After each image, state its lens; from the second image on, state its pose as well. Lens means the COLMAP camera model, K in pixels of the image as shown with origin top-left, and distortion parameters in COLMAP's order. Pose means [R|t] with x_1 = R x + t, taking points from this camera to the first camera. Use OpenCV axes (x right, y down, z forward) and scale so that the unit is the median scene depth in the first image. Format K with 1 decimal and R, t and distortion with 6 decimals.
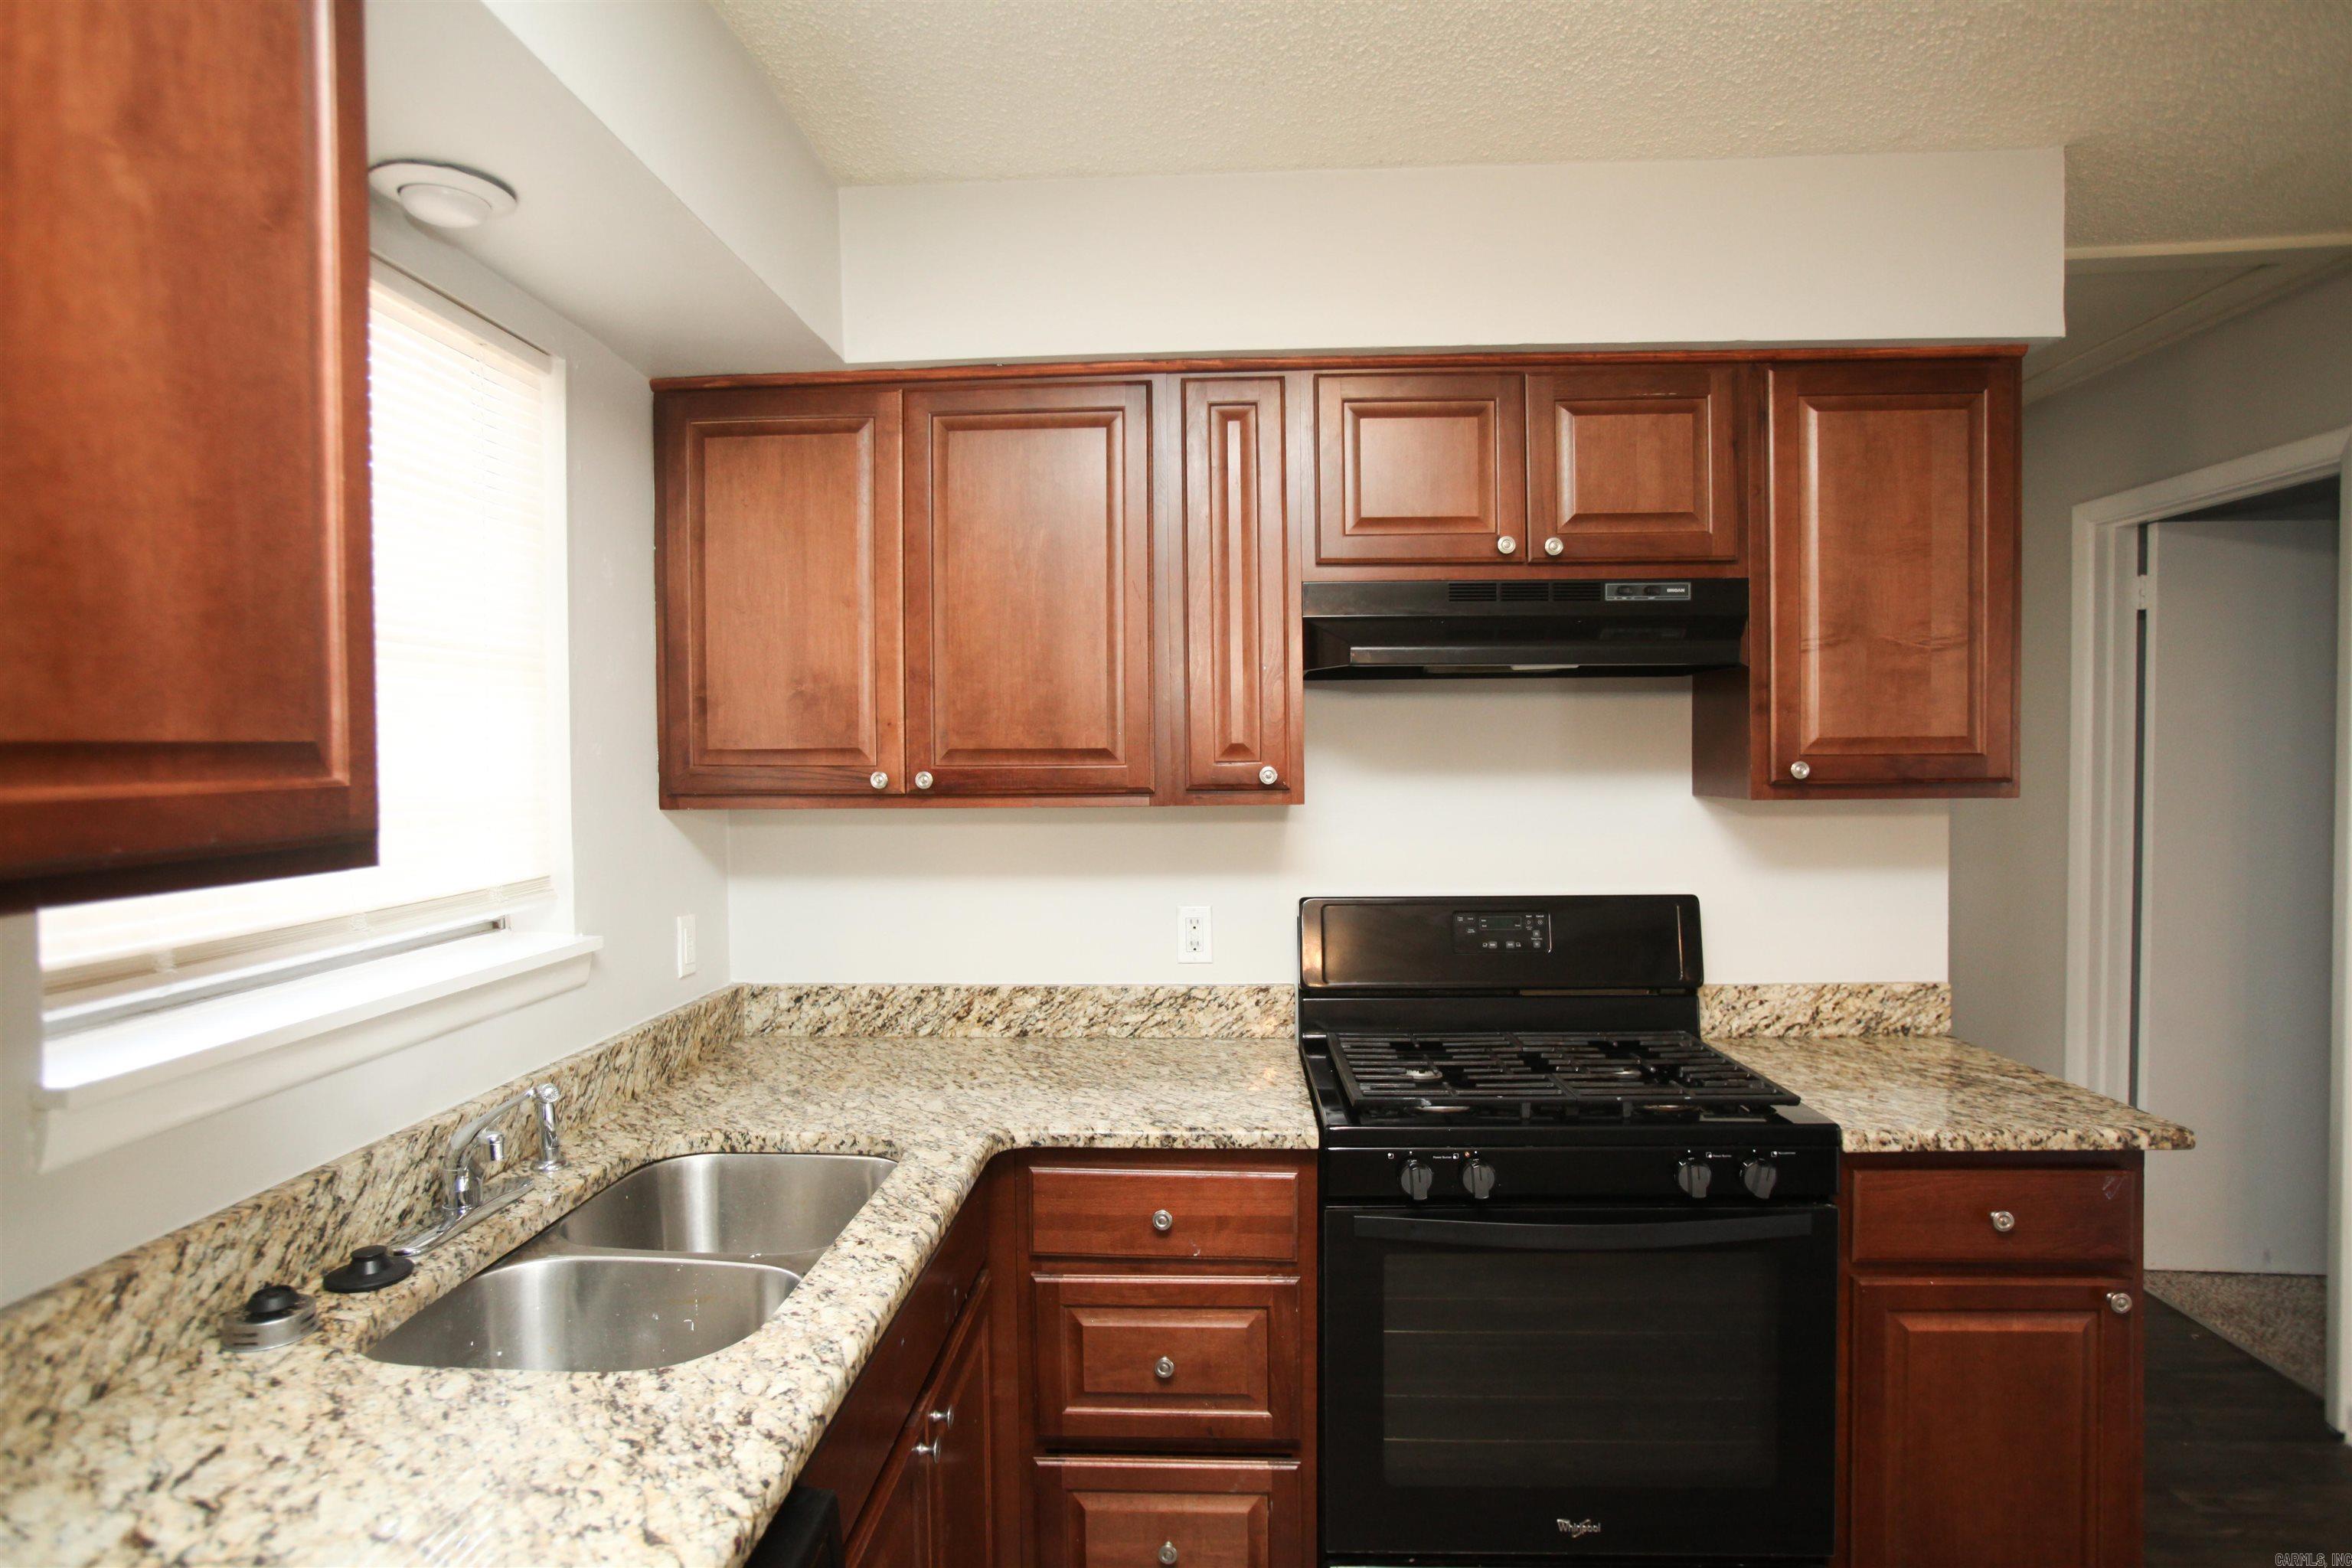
lens RADIAL K [[1339.1, 0, 1176.0], [0, 1339.1, 784.0], [0, 0, 1]] dist [-0.072640, 0.050067]
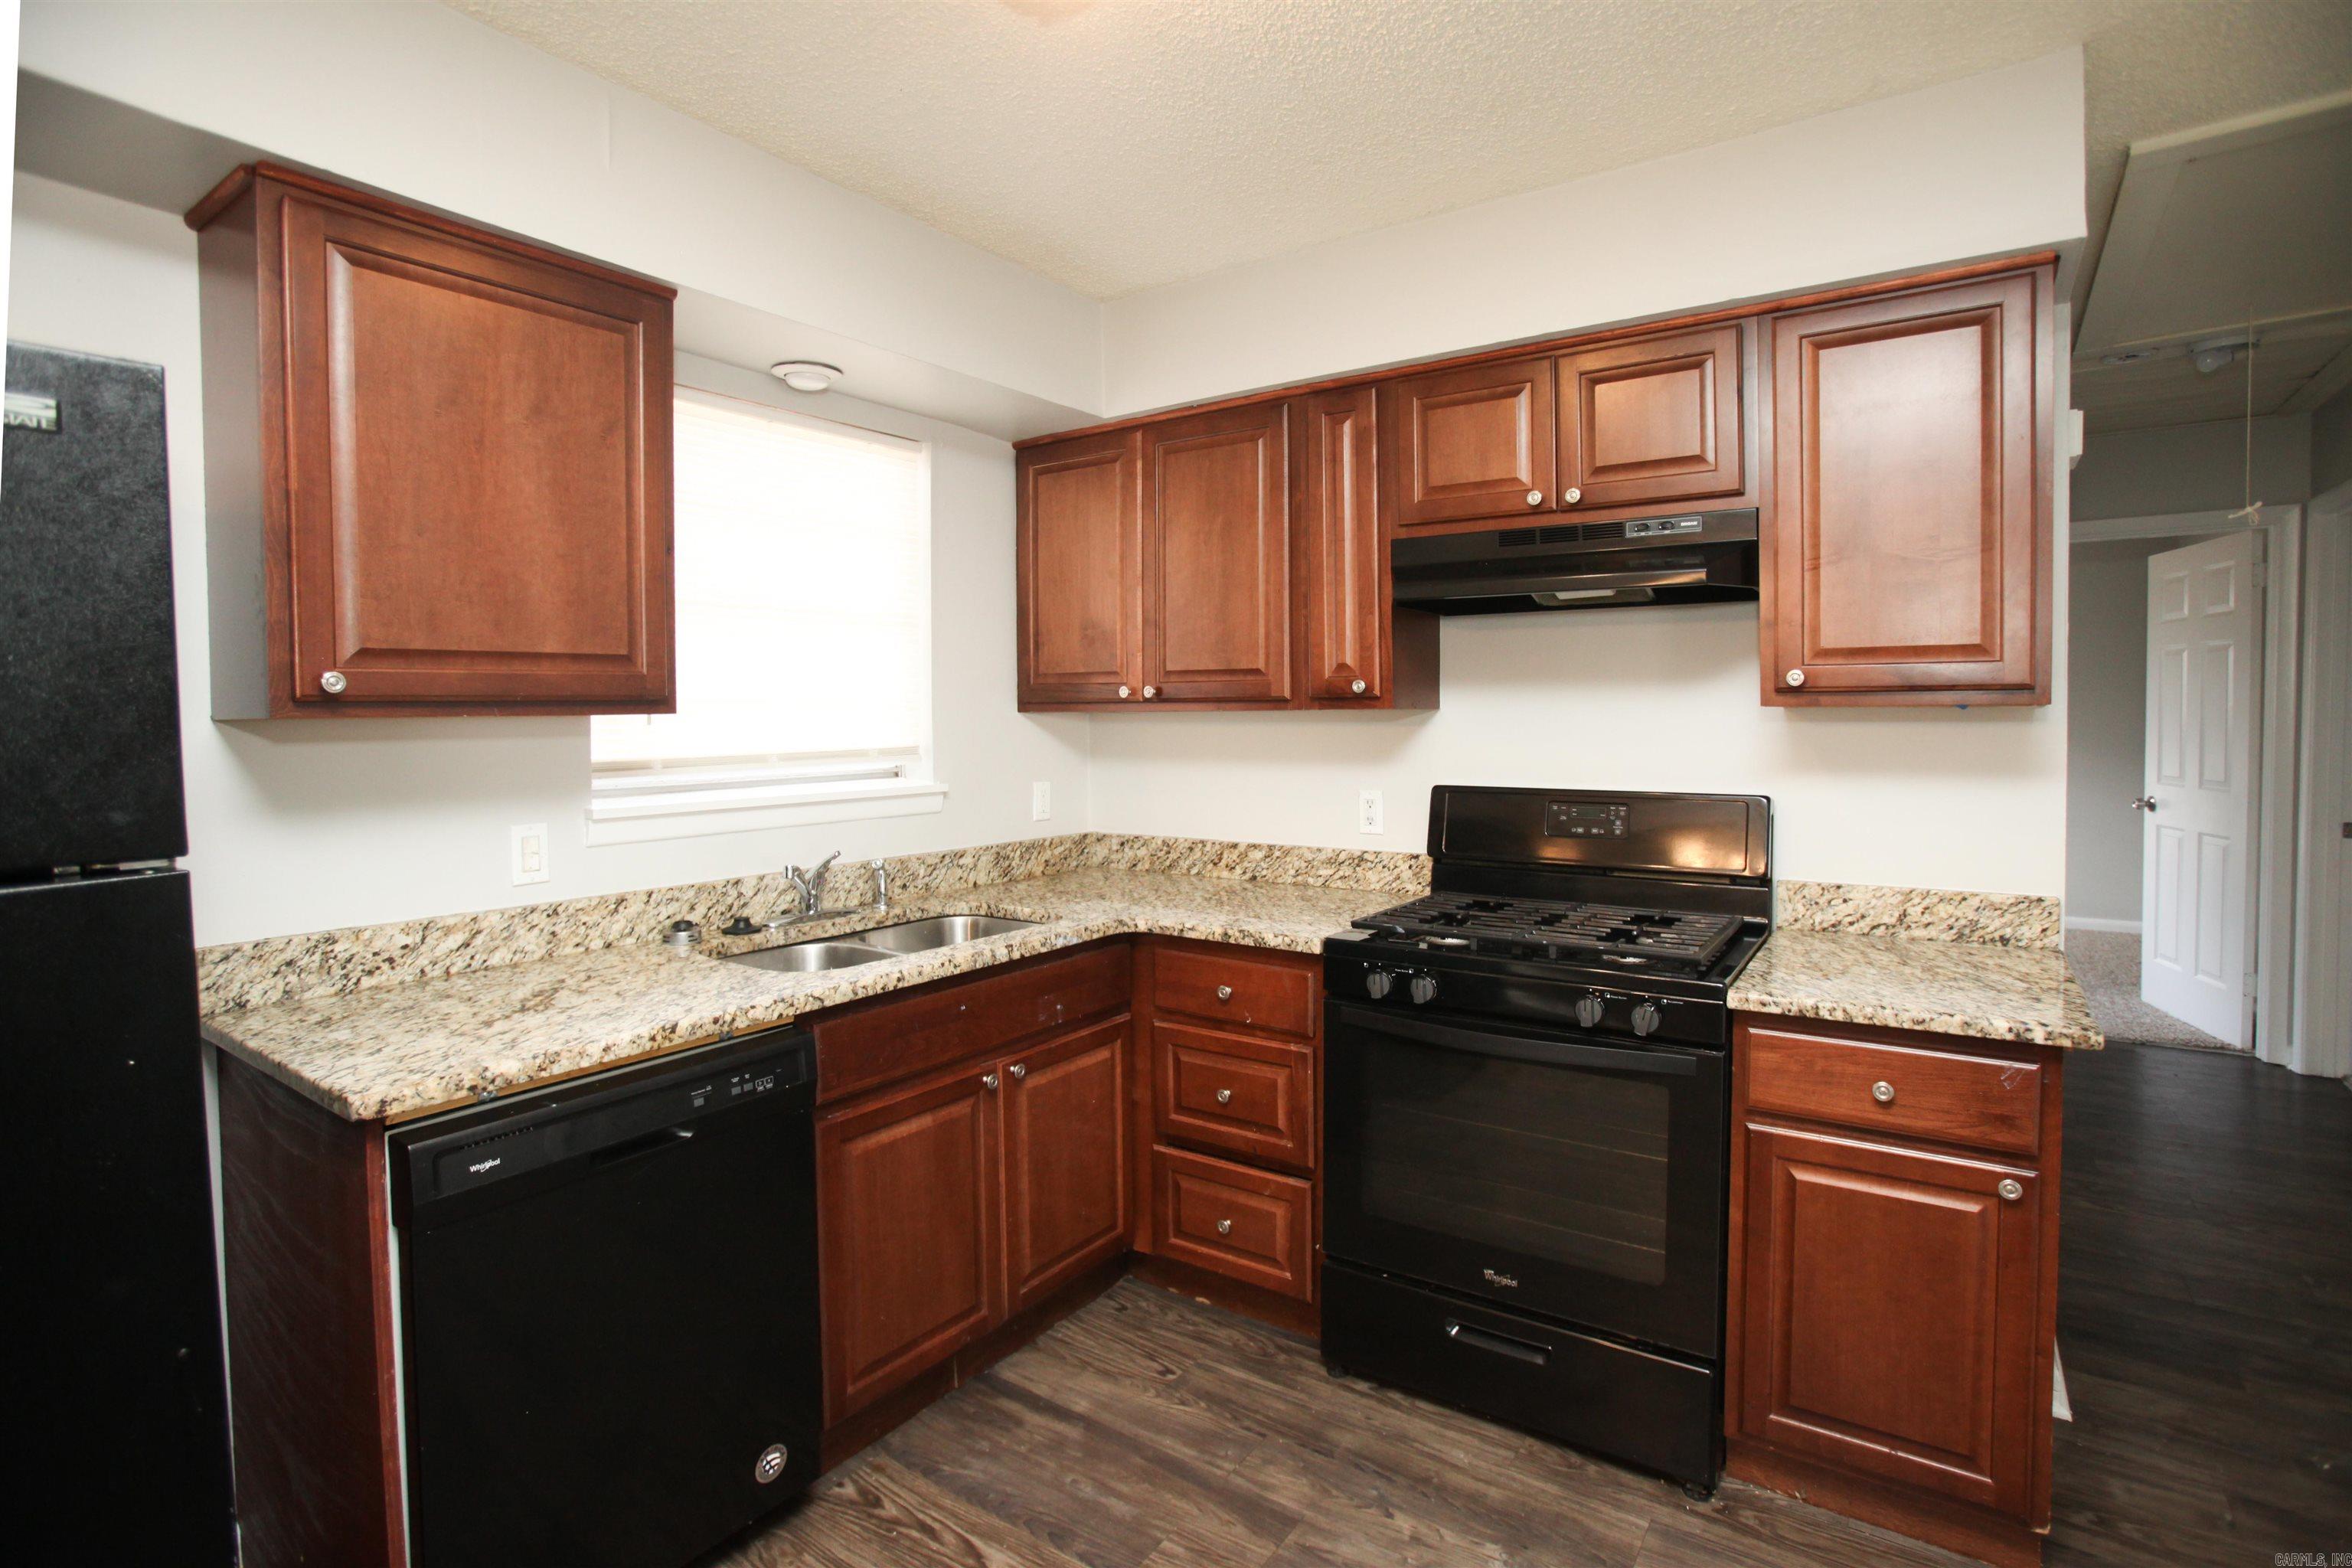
lens RADIAL K [[1173.4, 0, 1164.6], [0, 1173.4, 737.1], [0, 0, 1]] dist [-0.045133, 0.000127]
pose [[0.845332, 0.015860, -0.534006, 0.517761], [-0.012909, 0.999874, 0.009262, 0.034443], [0.534086, -0.000936, 0.845430, -0.092060]]
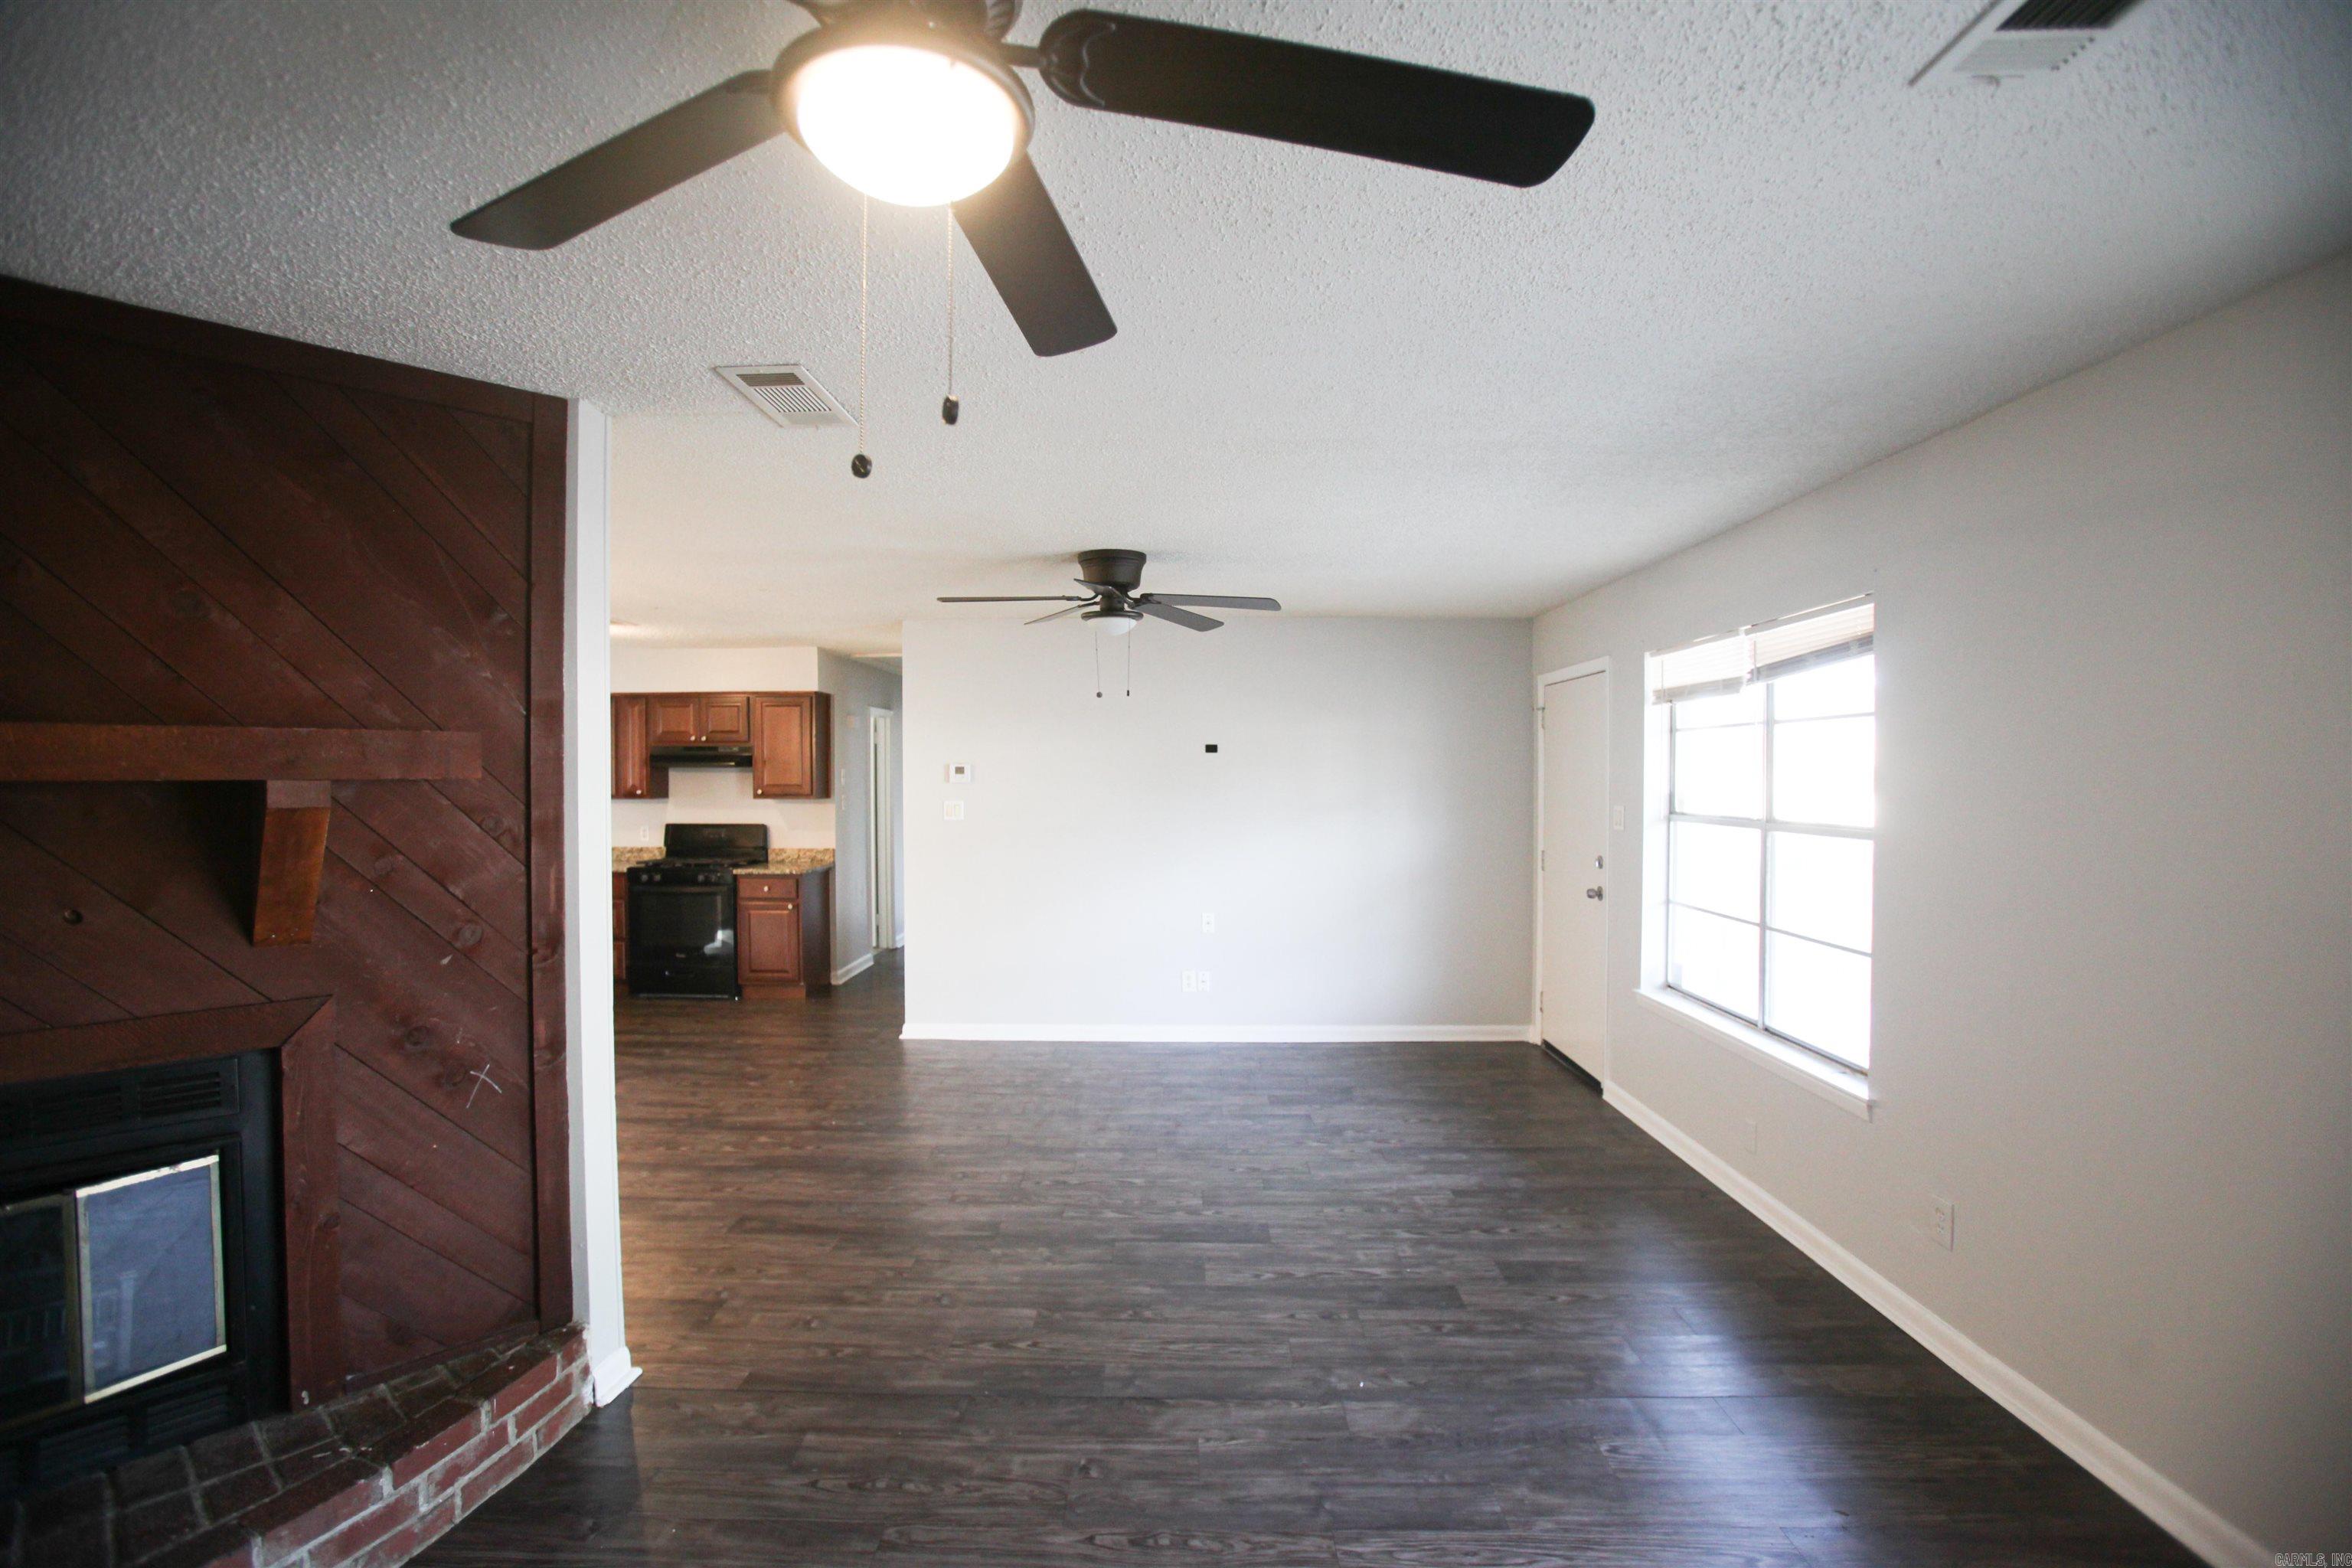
lens RADIAL K [[1173.4, 0, 1164.6], [0, 1173.4, 737.1], [0, 0, 1]] dist [-0.045133, 0.000127]
pose [[0.999973, -0.000078, 0.007414, 1.663844], [0.000416, 0.998961, -0.045580, -0.011209], [-0.007403, 0.045582, 0.998933, -2.633688]]
